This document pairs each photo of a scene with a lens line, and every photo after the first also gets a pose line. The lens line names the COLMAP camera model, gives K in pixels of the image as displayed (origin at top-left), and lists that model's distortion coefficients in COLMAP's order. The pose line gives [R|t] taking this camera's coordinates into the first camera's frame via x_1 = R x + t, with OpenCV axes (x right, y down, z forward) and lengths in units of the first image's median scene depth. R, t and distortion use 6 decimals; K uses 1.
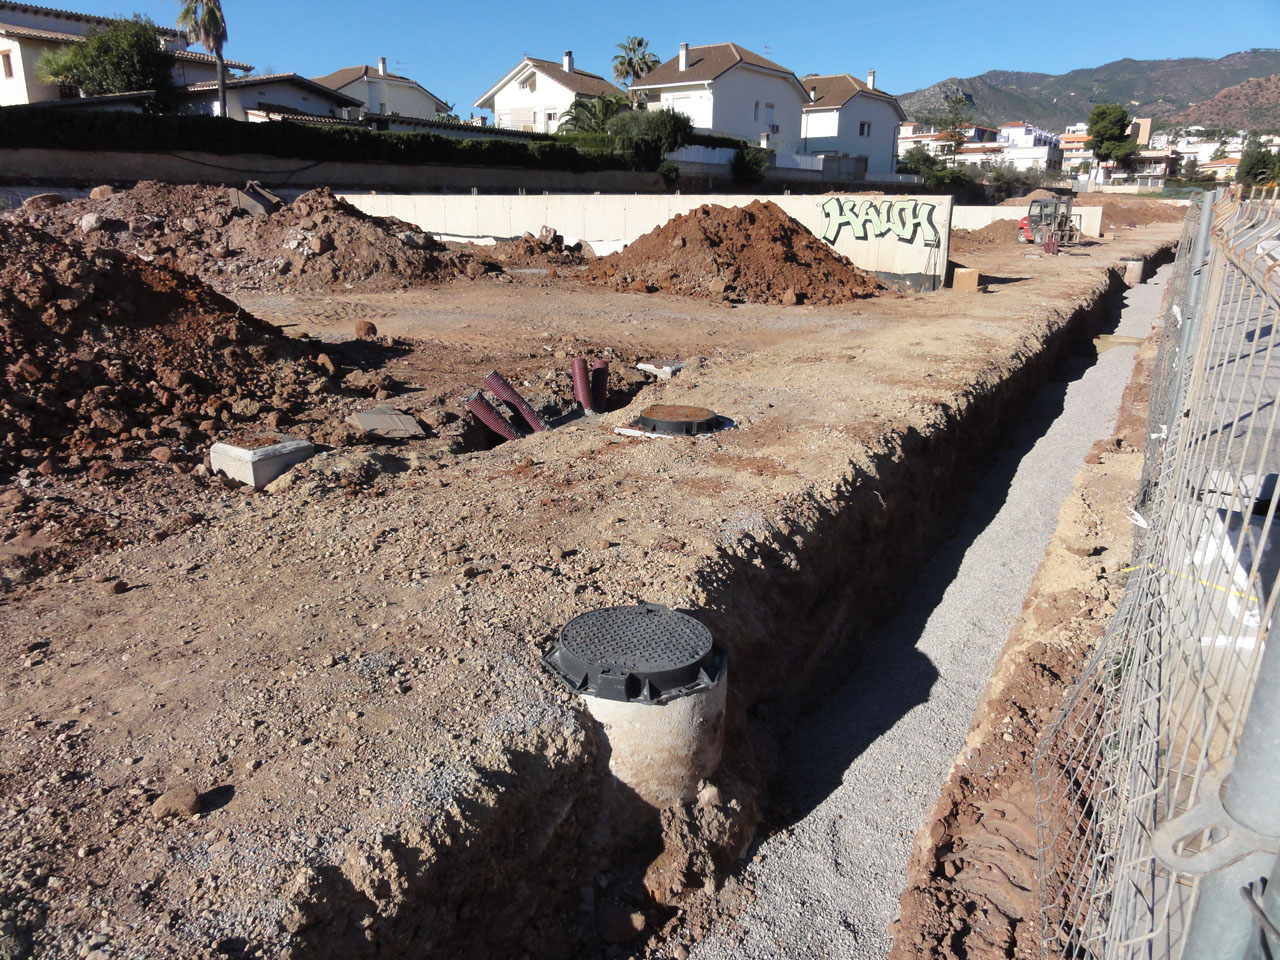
lens RADIAL K [[901.6, 0, 652.5], [0, 901.6, 470.8], [0, 0, 1]] dist [0.000049, -0.001945]
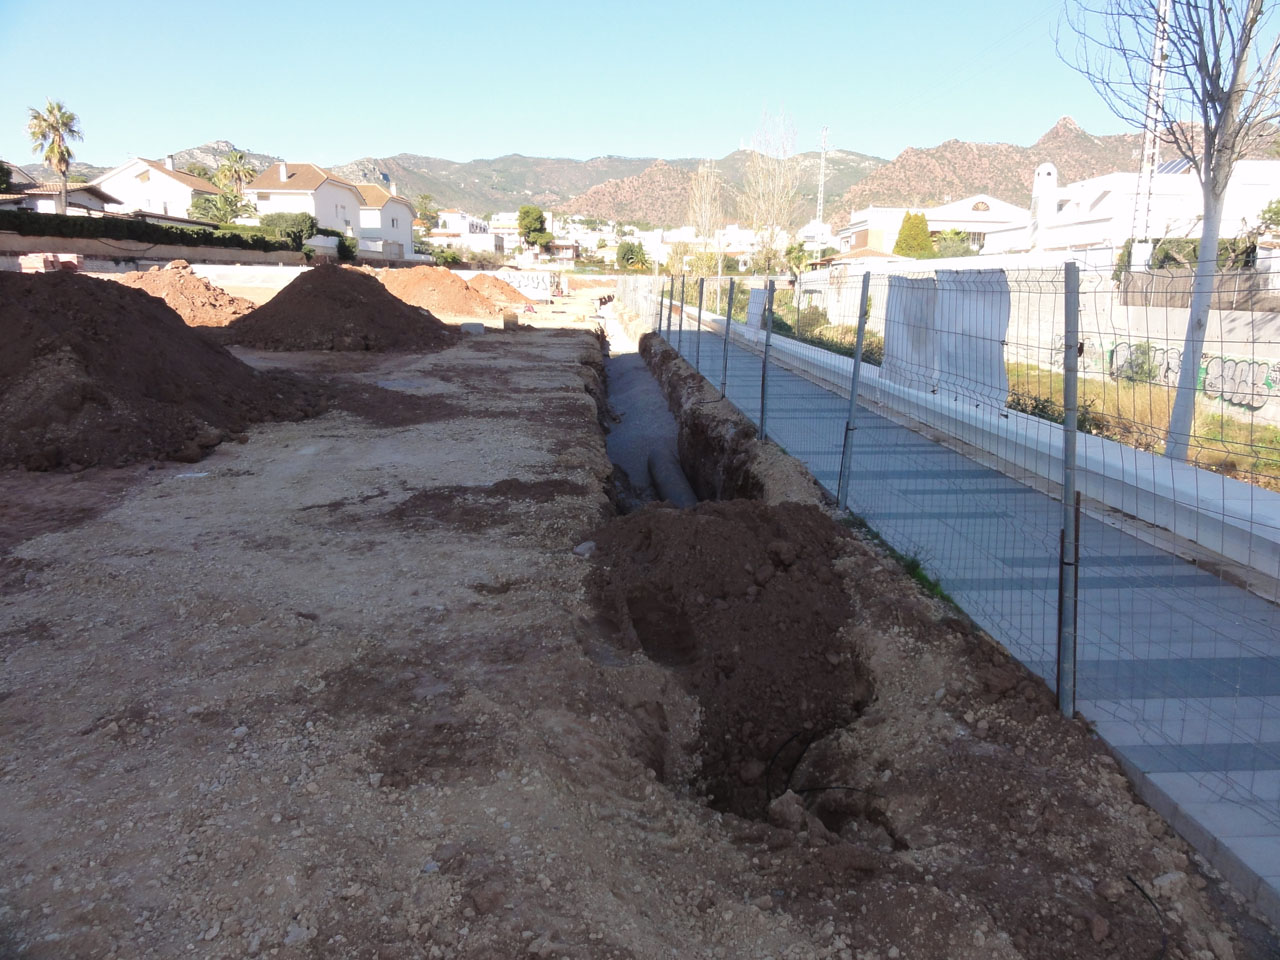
lens RADIAL K [[901.6, 0, 643.2], [0, 901.6, 478.3], [0, 0, 1]] dist [0.000049, -0.001945]
pose [[0.832590, -0.106305, 0.543593, -0.356412], [0.142248, 0.989531, -0.024359, 0.155067], [-0.535313, 0.097606, 0.838995, -0.512541]]
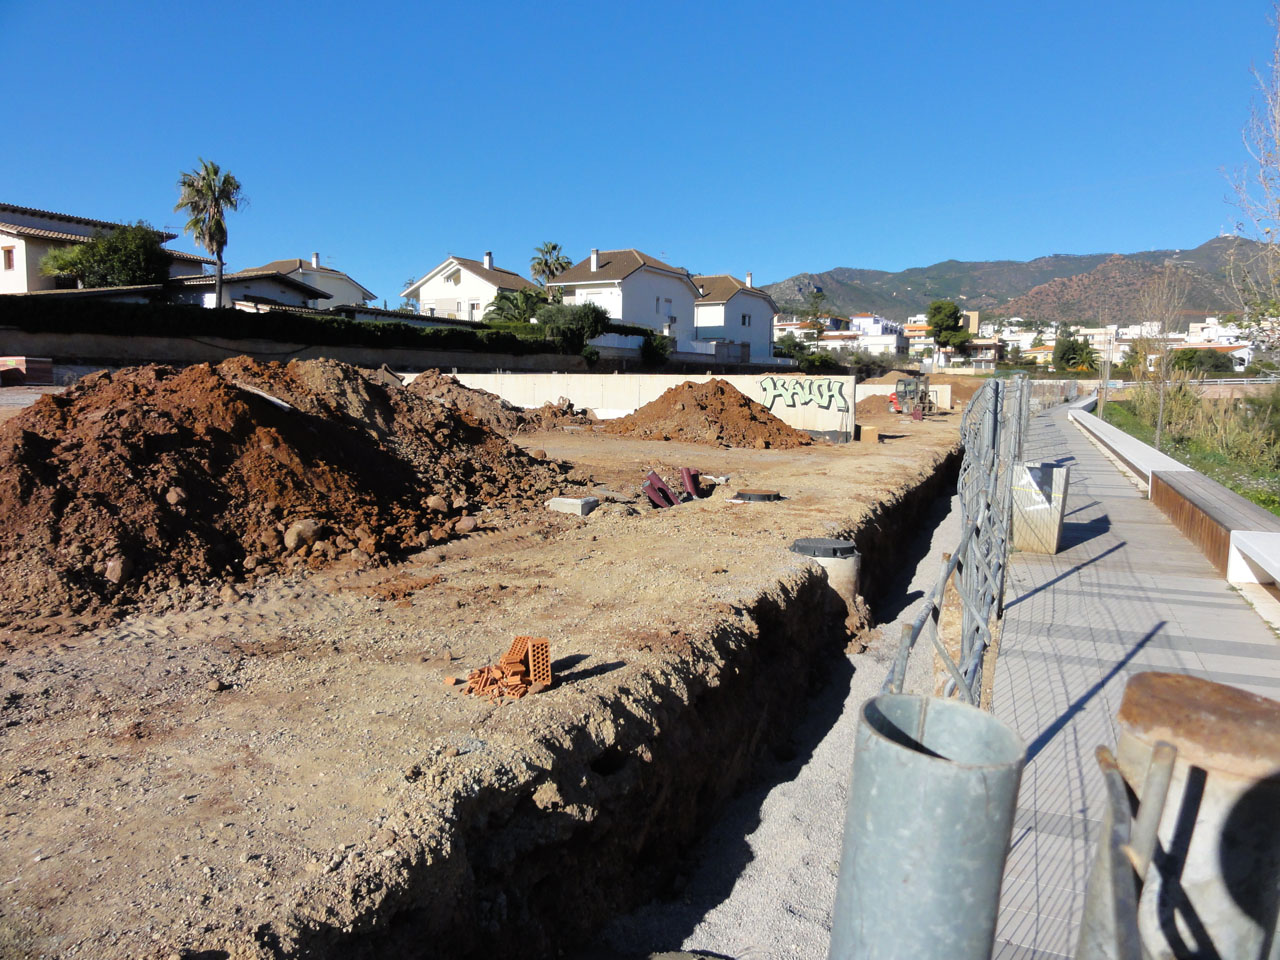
lens RADIAL K [[901.6, 0, 651.3], [0, 901.6, 469.2], [0, 0, 1]] dist [0.000049, -0.001945]
pose [[0.991015, -0.009225, 0.133432, -0.056295], [0.034503, 0.981485, -0.188405, 0.029665], [-0.129223, 0.191316, 0.972985, -0.097333]]
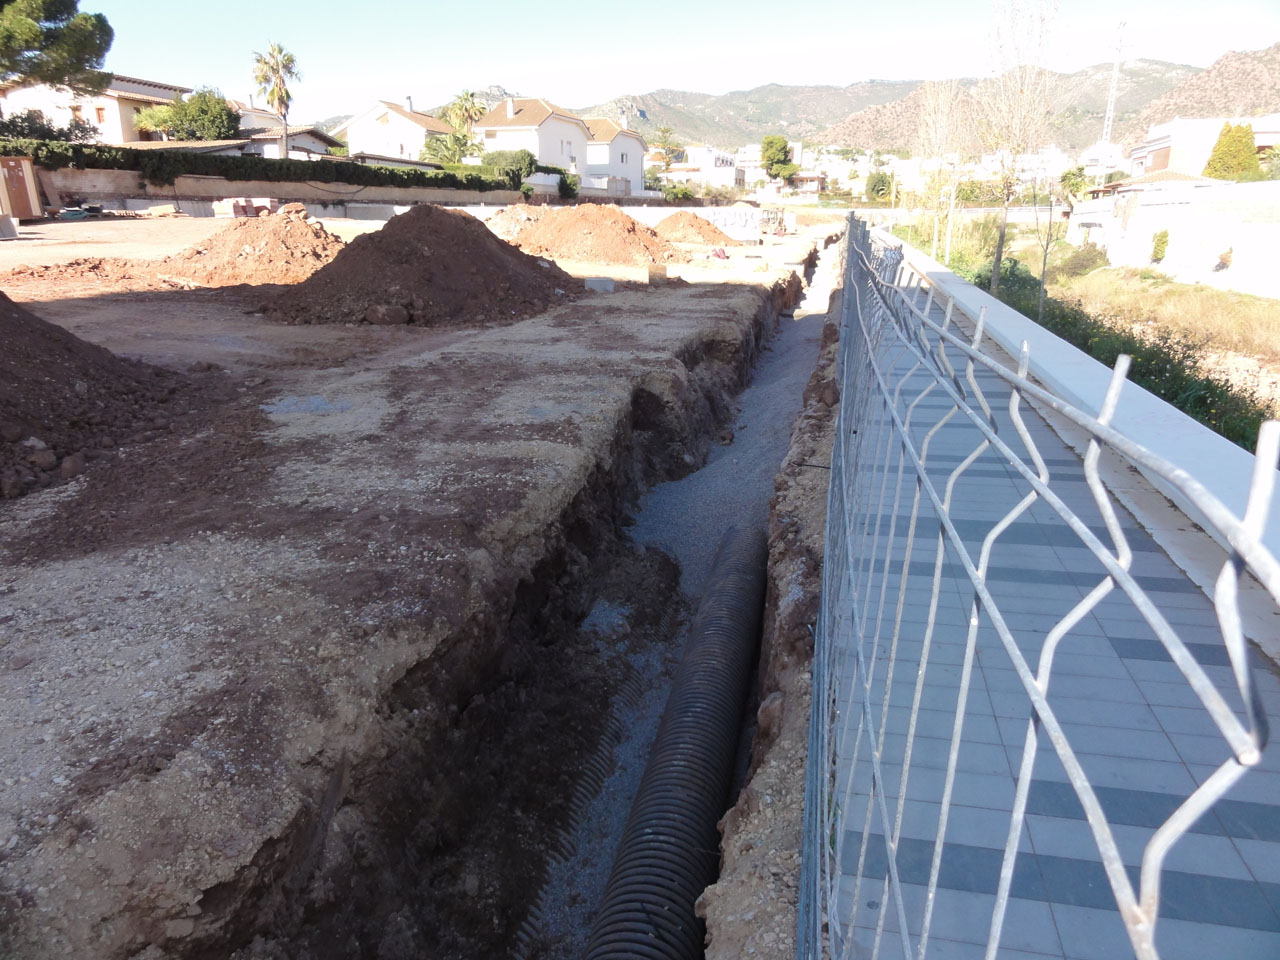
lens RADIAL K [[901.6, 0, 645.3], [0, 901.6, 472.5], [0, 0, 1]] dist [0.000049, -0.001945]
pose [[0.949083, -0.087818, 0.302537, -0.268706], [0.090102, 0.995912, 0.006428, 0.129678], [-0.301865, 0.021159, 0.953116, -0.434276]]
